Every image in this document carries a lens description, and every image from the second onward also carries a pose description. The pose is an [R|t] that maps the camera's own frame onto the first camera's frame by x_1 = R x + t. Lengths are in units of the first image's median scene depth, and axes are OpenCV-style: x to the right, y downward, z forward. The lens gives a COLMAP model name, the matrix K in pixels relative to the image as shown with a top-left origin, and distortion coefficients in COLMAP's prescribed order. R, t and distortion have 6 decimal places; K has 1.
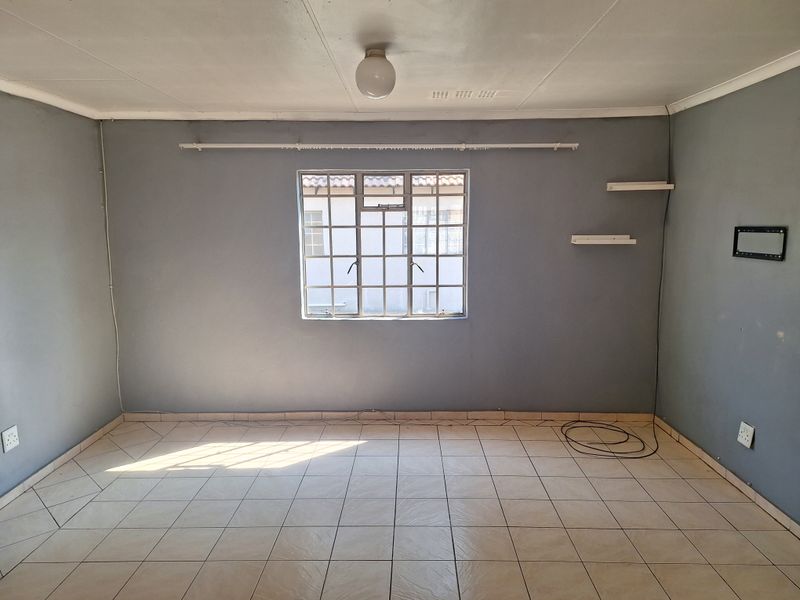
lens RADIAL K [[533.8, 0, 405.1], [0, 533.8, 317.3], [0, 0, 1]] dist [0.000852, -0.048290]
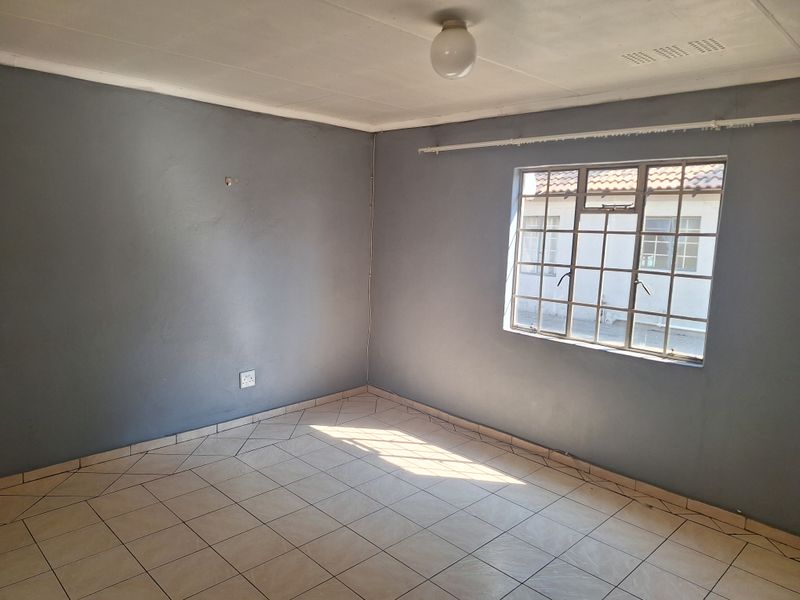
lens RADIAL K [[533.8, 0, 404.7], [0, 533.8, 307.5], [0, 0, 1]] dist [0.000852, -0.048290]
pose [[0.693114, 0.134442, -0.708179, 0.339909], [-0.153251, 0.987476, 0.037473, -0.043508], [0.704348, 0.082556, 0.705038, 0.235758]]
